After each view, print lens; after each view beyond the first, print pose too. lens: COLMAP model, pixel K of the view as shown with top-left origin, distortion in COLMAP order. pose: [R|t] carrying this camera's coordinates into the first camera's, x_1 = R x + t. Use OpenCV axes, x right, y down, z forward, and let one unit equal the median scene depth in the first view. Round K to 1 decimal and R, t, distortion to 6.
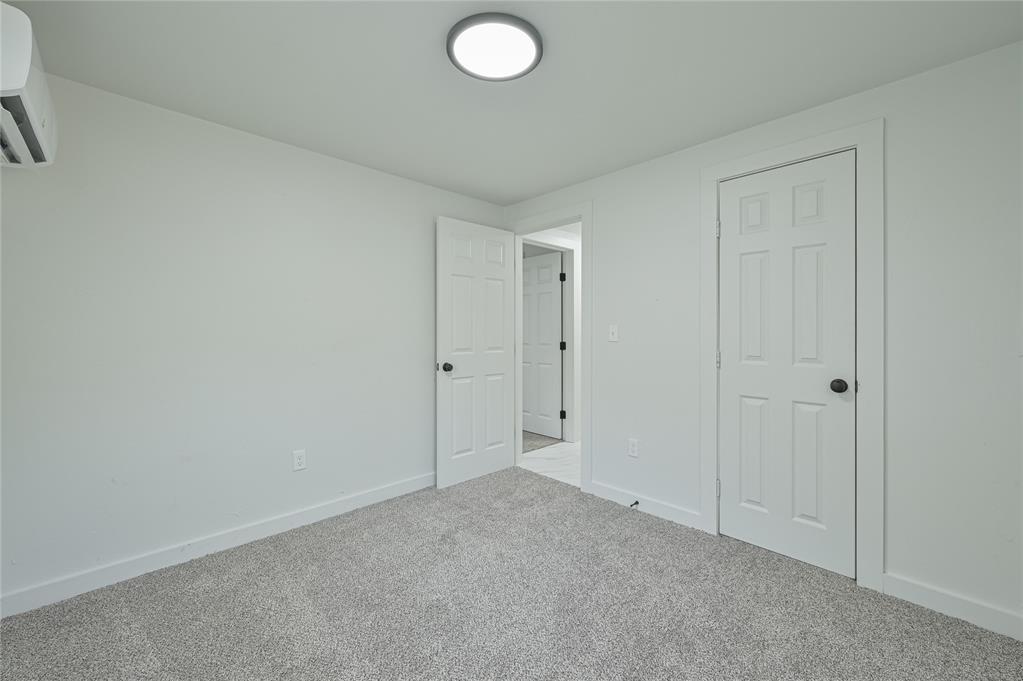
lens RADIAL K [[407.4, 0, 506.9], [0, 407.4, 331.6], [0, 0, 1]] dist [0.001480, 0.000066]
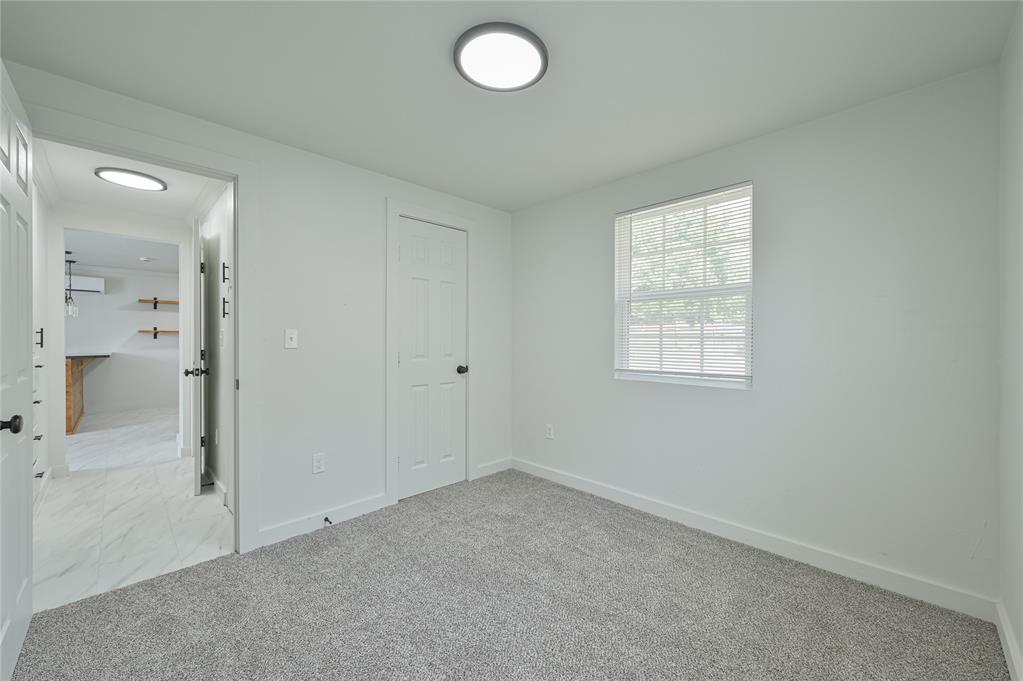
lens RADIAL K [[407.4, 0, 514.5], [0, 407.4, 340.4], [0, 0, 1]] dist [0.001480, 0.000066]
pose [[-0.017302, -0.003827, 0.999843, -0.716255], [0.001662, 0.999991, 0.003856, 0.005557], [-0.999849, 0.001728, -0.017296, 0.665818]]
